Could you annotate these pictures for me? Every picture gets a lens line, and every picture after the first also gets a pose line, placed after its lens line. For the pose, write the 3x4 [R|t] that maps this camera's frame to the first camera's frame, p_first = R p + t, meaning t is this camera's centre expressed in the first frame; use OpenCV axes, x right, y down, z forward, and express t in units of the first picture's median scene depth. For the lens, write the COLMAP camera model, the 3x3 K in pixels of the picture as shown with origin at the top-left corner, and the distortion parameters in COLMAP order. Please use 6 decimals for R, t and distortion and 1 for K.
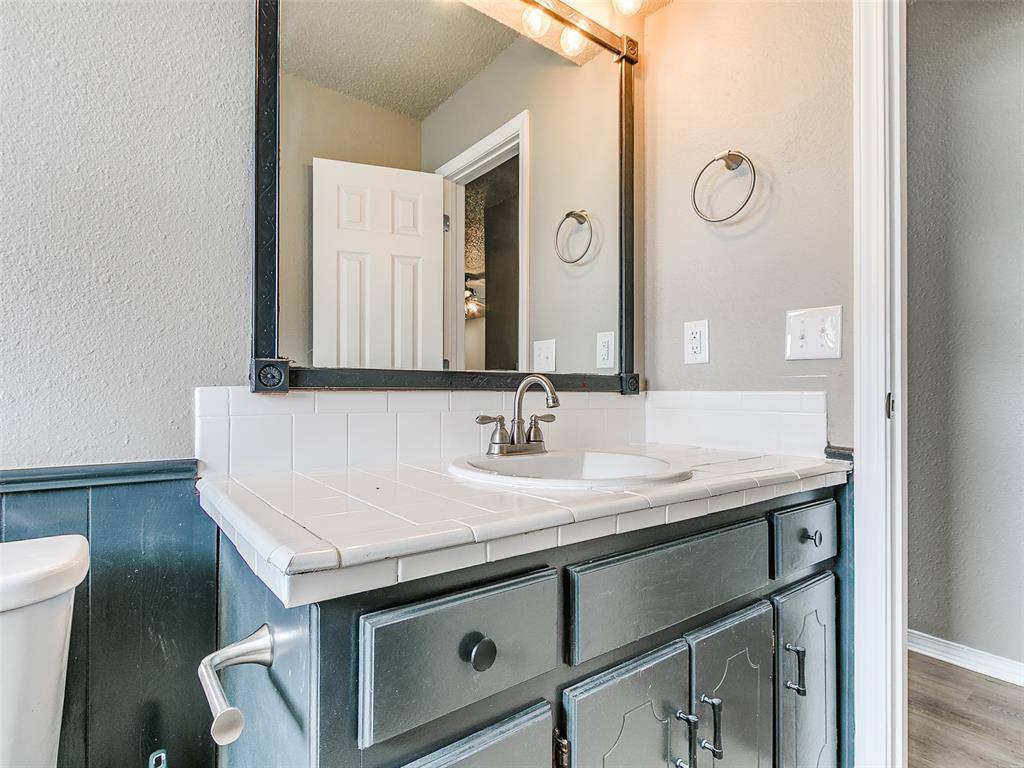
lens RADIAL K [[530.0, 0, 513.6], [0, 530.0, 390.5], [0, 0, 1]] dist [0.004511, -0.007217]
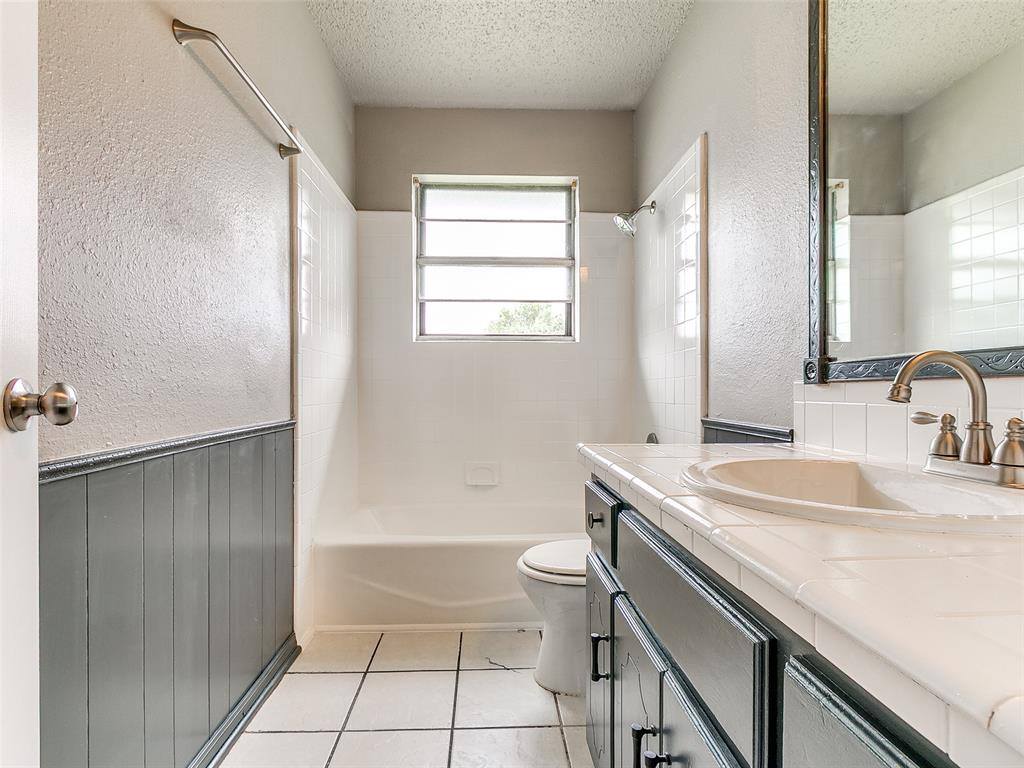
lens RADIAL K [[530.0, 0, 512.0], [0, 530.0, 386.2], [0, 0, 1]] dist [0.004511, -0.007217]
pose [[-0.570760, 0.003277, -0.821110, 0.829087], [0.016623, 0.999833, -0.007564, 0.006967], [0.820949, -0.017967, -0.570719, 0.908227]]
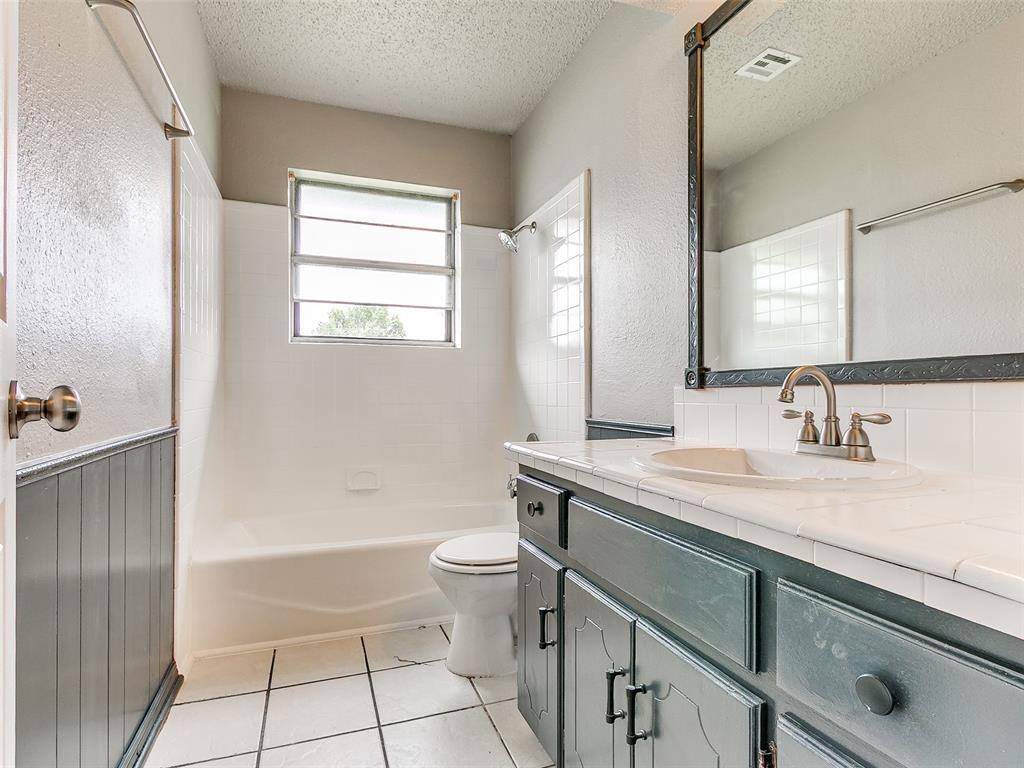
lens RADIAL K [[530.0, 0, 505.3], [0, 530.0, 385.8], [0, 0, 1]] dist [0.004511, -0.007217]
pose [[-0.300410, -0.005500, -0.953794, 1.012105], [0.015952, 0.999815, -0.010789, 0.003873], [0.953677, -0.018456, -0.300266, 0.750617]]
